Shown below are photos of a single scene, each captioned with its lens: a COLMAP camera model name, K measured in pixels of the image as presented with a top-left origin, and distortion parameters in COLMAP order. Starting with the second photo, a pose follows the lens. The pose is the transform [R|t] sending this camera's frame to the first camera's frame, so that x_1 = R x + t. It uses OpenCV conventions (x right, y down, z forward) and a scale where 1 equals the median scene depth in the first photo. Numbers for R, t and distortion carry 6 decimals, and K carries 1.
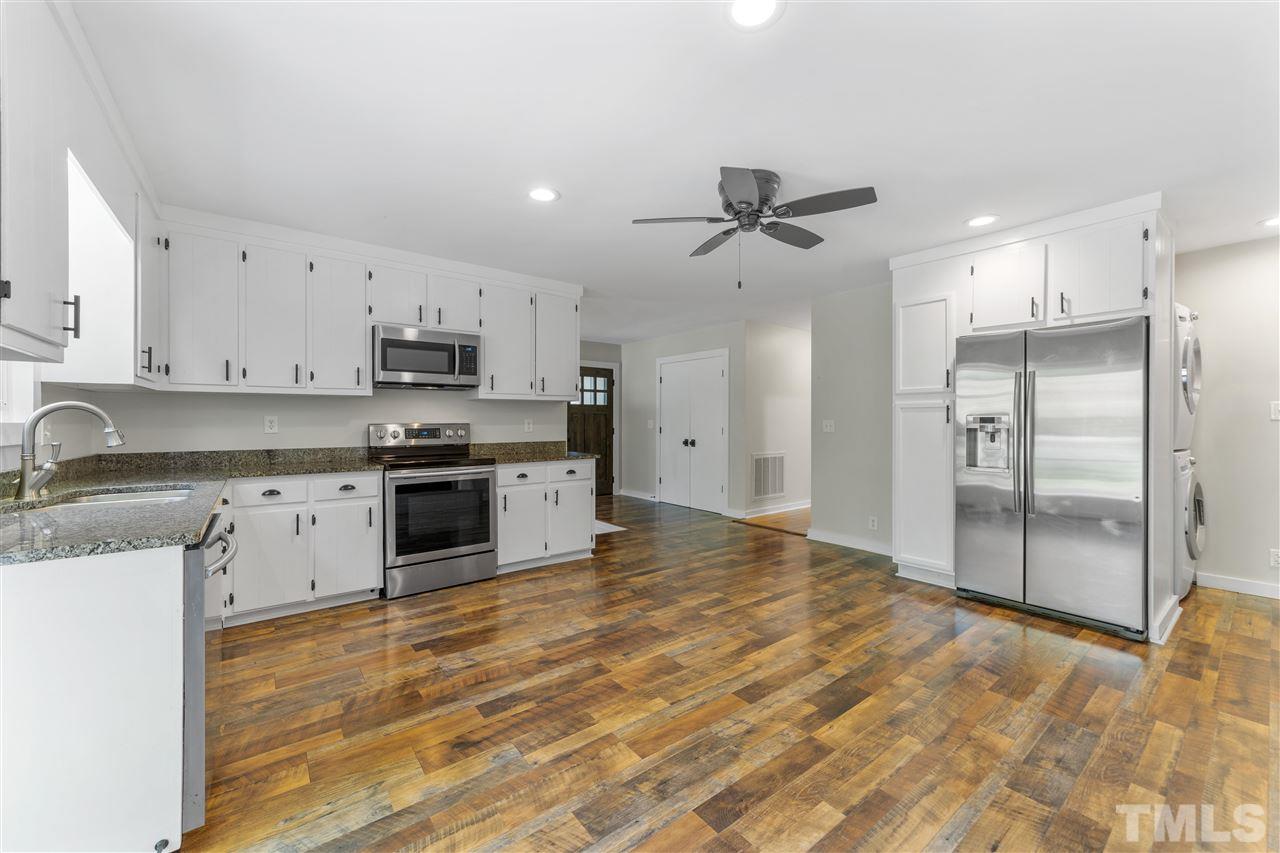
lens RADIAL K [[491.7, 0, 638.8], [0, 491.7, 427.4], [0, 0, 1]] dist [-0.023822, 0.013088]
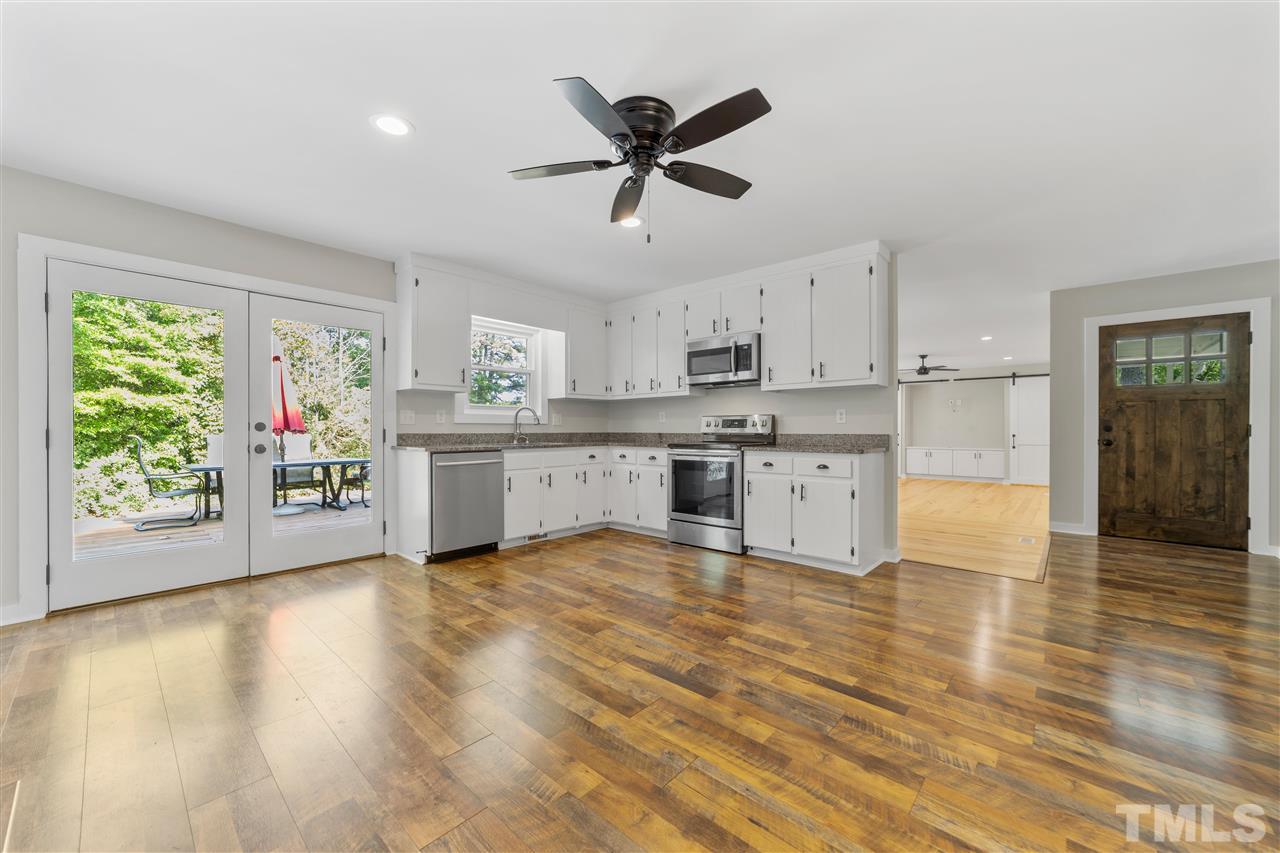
lens RADIAL K [[491.7, 0, 638.8], [0, 491.7, 427.4], [0, 0, 1]] dist [-0.023822, 0.013088]
pose [[0.180028, -0.001480, -0.983660, 0.998082], [-0.012498, 0.999915, -0.003791, 0.042202], [0.983582, 0.012977, 0.179994, 0.783886]]
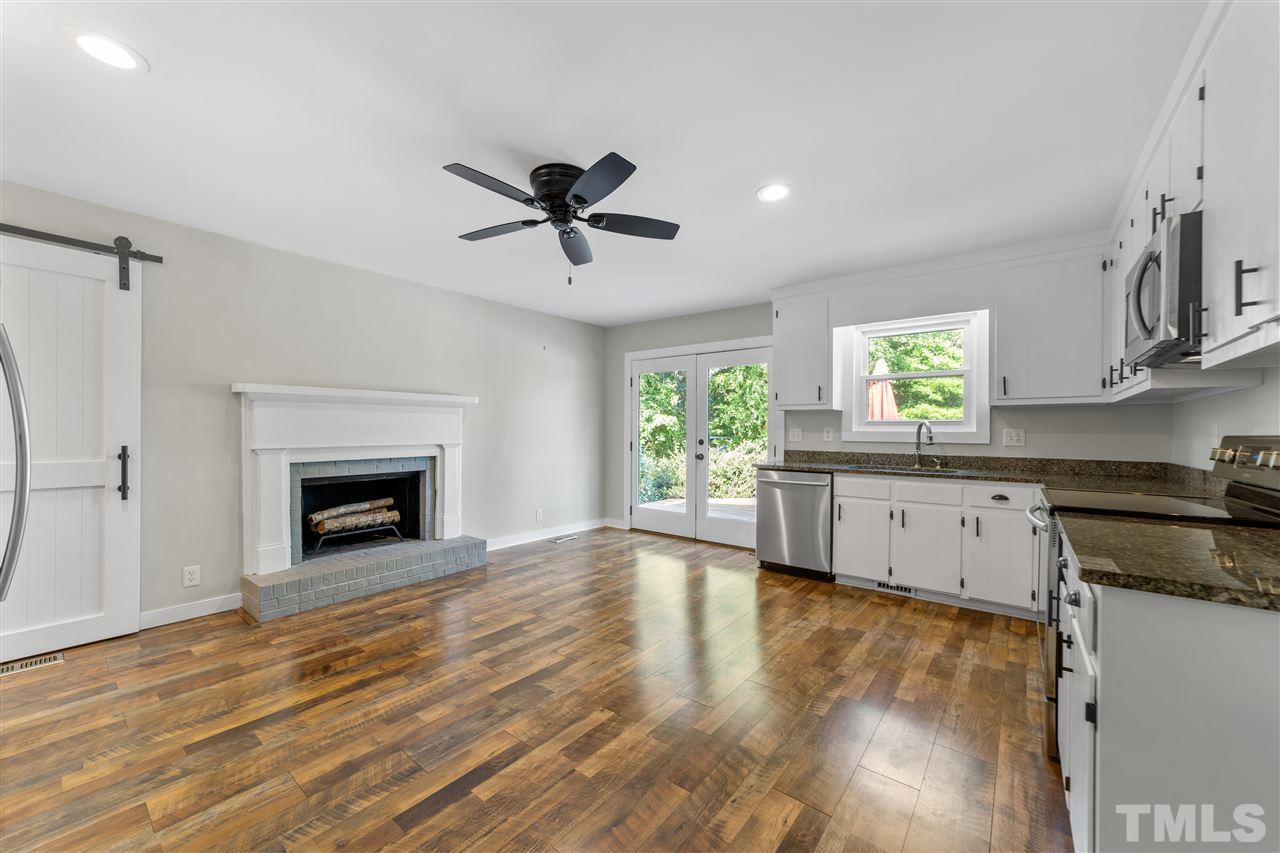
lens RADIAL K [[491.7, 0, 638.8], [0, 491.7, 427.4], [0, 0, 1]] dist [-0.023822, 0.013088]
pose [[-0.971304, -0.008016, -0.237706, 0.284016], [-0.009816, 0.999931, 0.006390, -0.018435], [0.237638, 0.008540, -0.971316, 1.844875]]
